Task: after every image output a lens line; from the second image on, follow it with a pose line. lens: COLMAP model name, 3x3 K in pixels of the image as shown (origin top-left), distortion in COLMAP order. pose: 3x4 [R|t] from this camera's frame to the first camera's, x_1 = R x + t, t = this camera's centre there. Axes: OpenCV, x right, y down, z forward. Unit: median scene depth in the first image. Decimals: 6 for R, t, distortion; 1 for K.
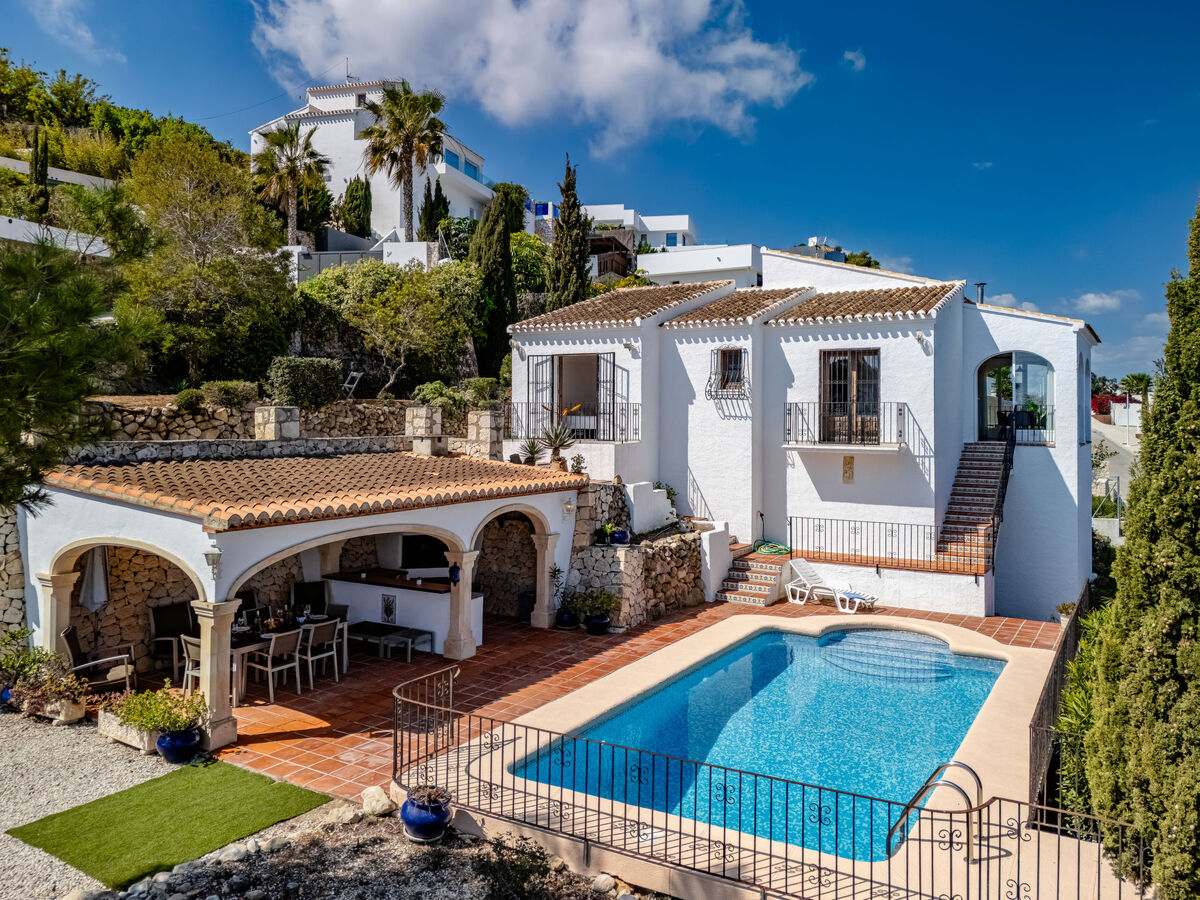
lens RADIAL K [[903.9, 0, 597.5], [0, 903.9, 413.0], [0, 0, 1]] dist [0.068017, -0.110721]
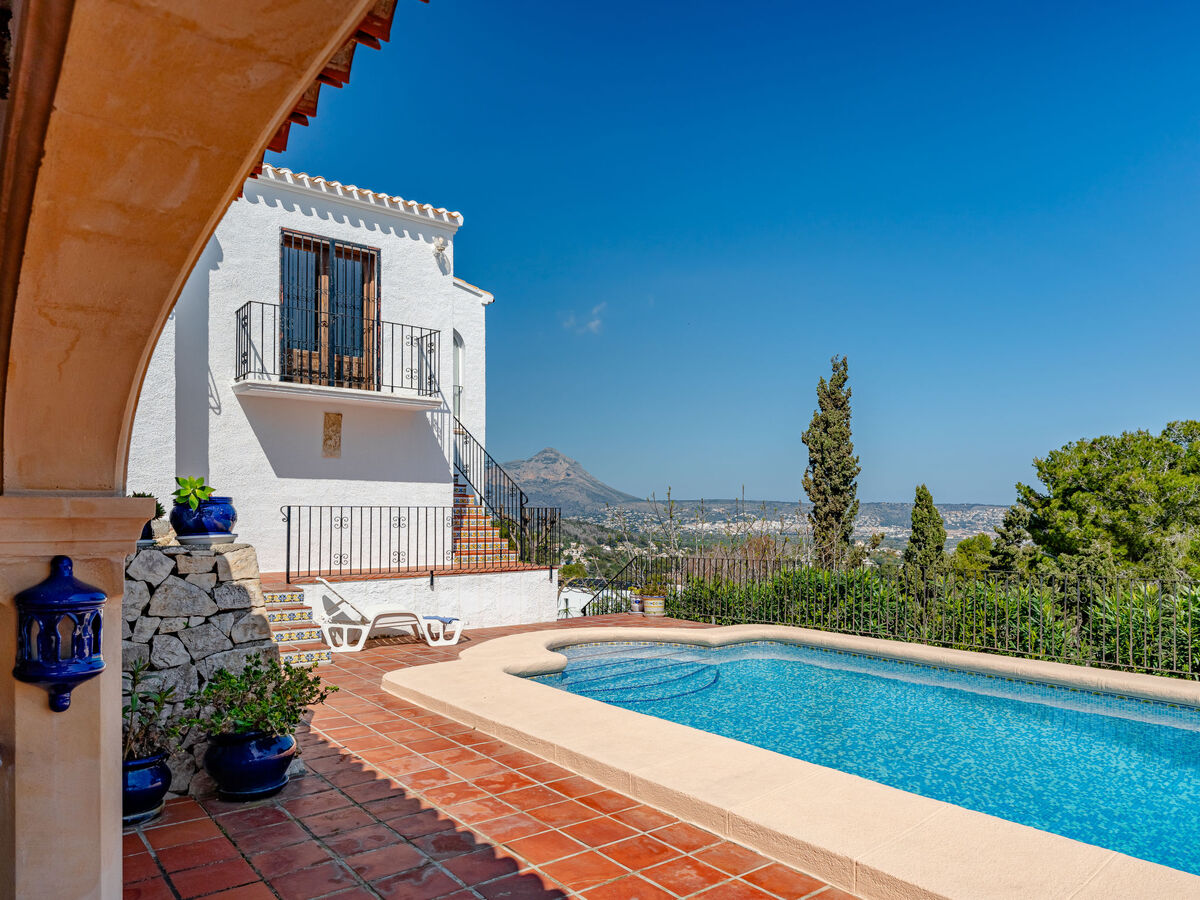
lens RADIAL K [[817.1, 0, 675.5], [0, 817.1, 519.5], [0, 0, 1]] dist [-0.005476, -0.001206]
pose [[0.298589, -0.012583, 0.954299, -0.195435], [-0.007301, 0.999854, 0.015468, 0.115945], [-0.954354, -0.011586, 0.298453, 0.642214]]
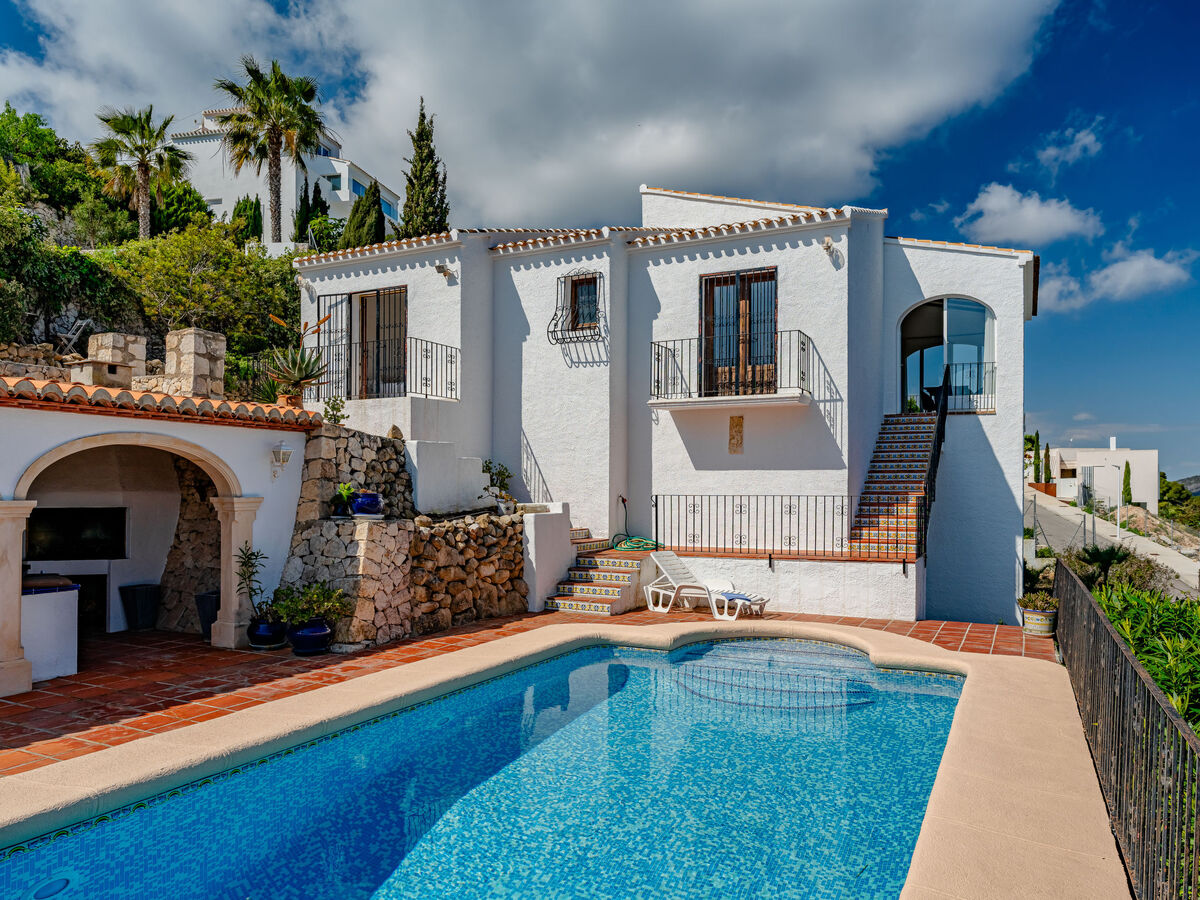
lens RADIAL K [[823.2, 0, 639.0], [0, 823.2, 490.7], [0, 0, 1]] dist [-0.005073, 0.001003]
pose [[0.994655, -0.003190, 0.103209, 0.135121], [0.002589, 0.999979, 0.005965, 0.109459], [-0.103226, -0.005666, 0.994642, 0.360245]]
